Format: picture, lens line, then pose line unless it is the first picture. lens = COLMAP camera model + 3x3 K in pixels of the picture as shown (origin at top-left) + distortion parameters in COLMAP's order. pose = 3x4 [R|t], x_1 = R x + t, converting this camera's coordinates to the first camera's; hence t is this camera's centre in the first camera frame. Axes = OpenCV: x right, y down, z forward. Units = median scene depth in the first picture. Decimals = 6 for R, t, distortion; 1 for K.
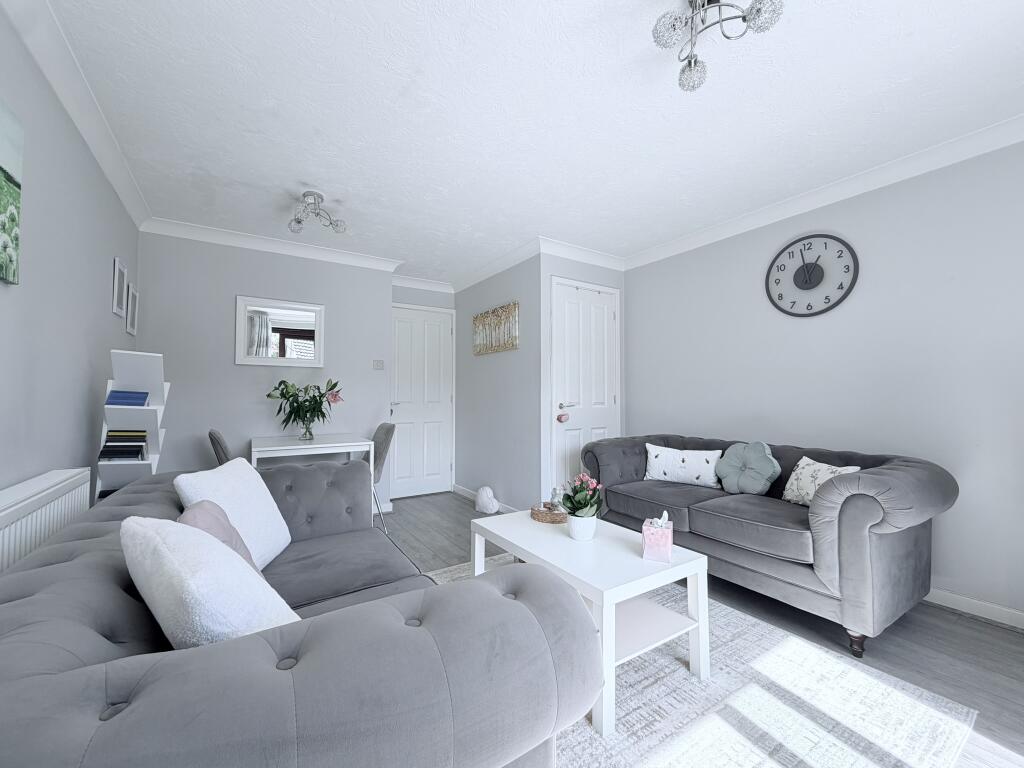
lens RADIAL K [[414.4, 0, 511.4], [0, 414.4, 384.7], [0, 0, 1]] dist [0.009438, -0.000106]
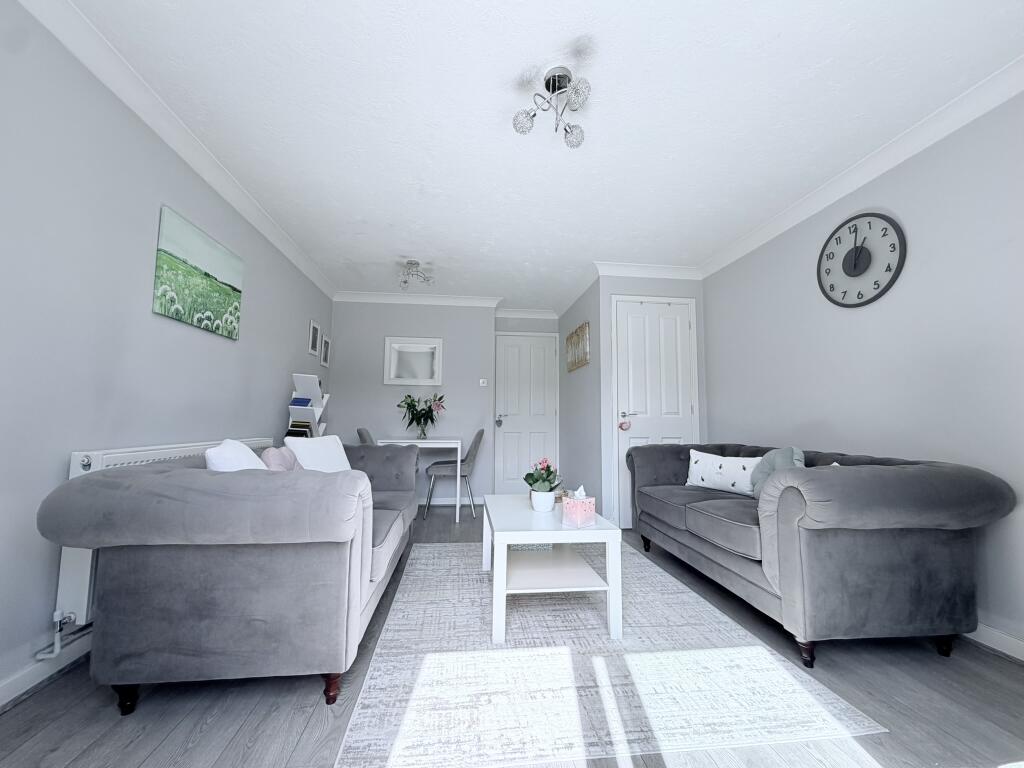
lens RADIAL K [[414.4, 0, 514.4], [0, 414.4, 384.1], [0, 0, 1]] dist [0.009438, -0.000106]
pose [[0.900077, -0.033325, -0.434454, 0.418404], [0.005471, 0.997857, -0.065206, 0.052026], [0.435696, 0.056314, 0.898331, -0.096085]]
